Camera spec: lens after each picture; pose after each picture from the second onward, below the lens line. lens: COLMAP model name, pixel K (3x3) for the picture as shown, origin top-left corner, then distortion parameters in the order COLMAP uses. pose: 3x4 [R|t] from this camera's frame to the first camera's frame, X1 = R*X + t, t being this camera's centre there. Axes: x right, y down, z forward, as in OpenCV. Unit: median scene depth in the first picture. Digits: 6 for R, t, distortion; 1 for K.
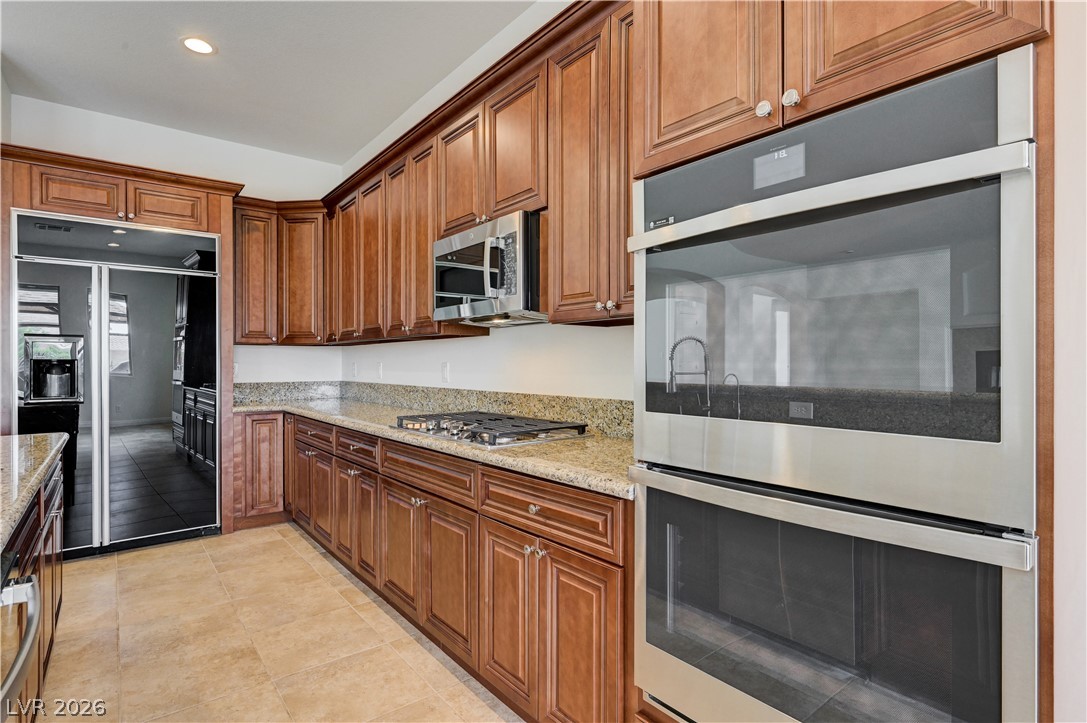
lens RADIAL K [[556.0, 0, 543.5], [0, 556.0, 361.5], [0, 0, 1]] dist [-0.000562, 0.000003]
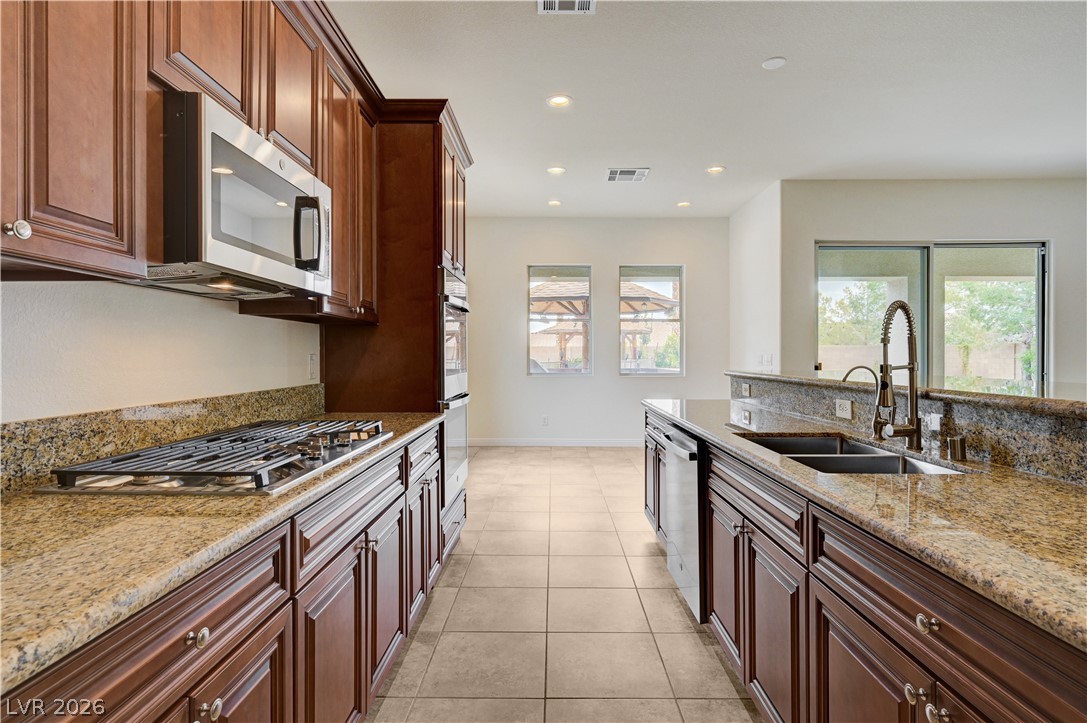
lens RADIAL K [[552.5, 0, 545.7], [0, 552.5, 355.9], [0, 0, 1]] dist [0.000405, 0.000135]
pose [[-0.775790, -0.002173, 0.630988, -0.681301], [-0.002937, 0.999996, -0.000168, 0.004613], [-0.630985, -0.001984, -0.775793, 1.129152]]
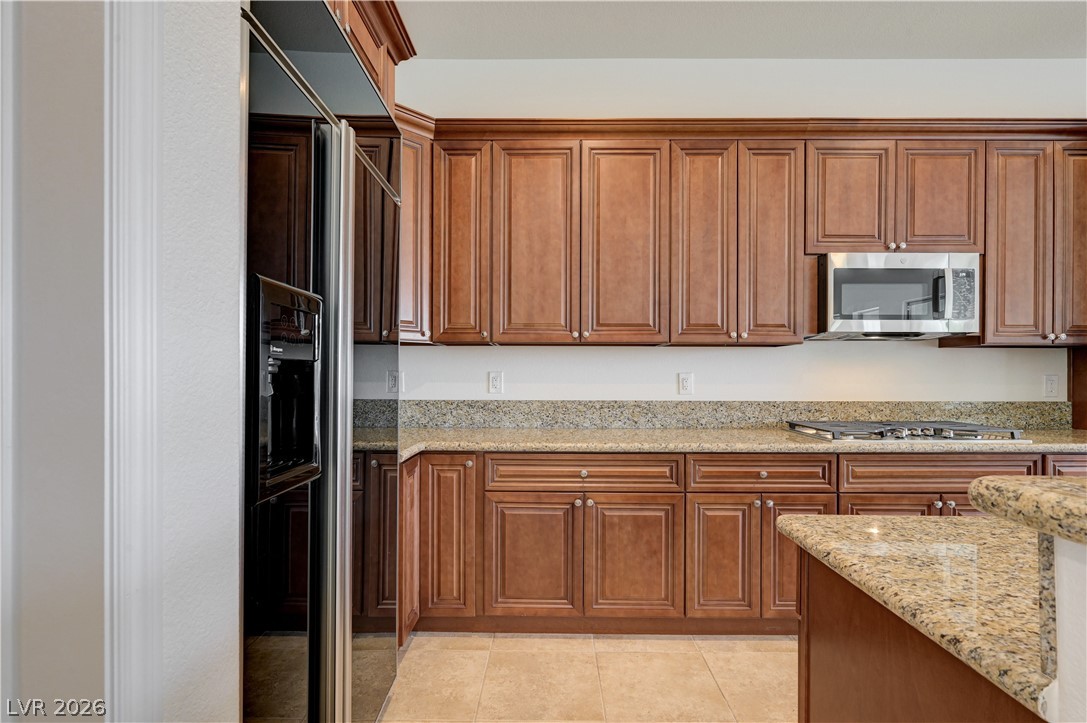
lens RADIAL K [[536.3, 0, 544.3], [0, 536.3, 370.3], [0, 0, 1]] dist [-0.000037, 0.000122]
pose [[0.626794, 0.005880, 0.779163, -1.208597], [-0.004933, 0.999981, -0.003578, 0.001691], [-0.779170, -0.001601, 0.626811, 0.760020]]
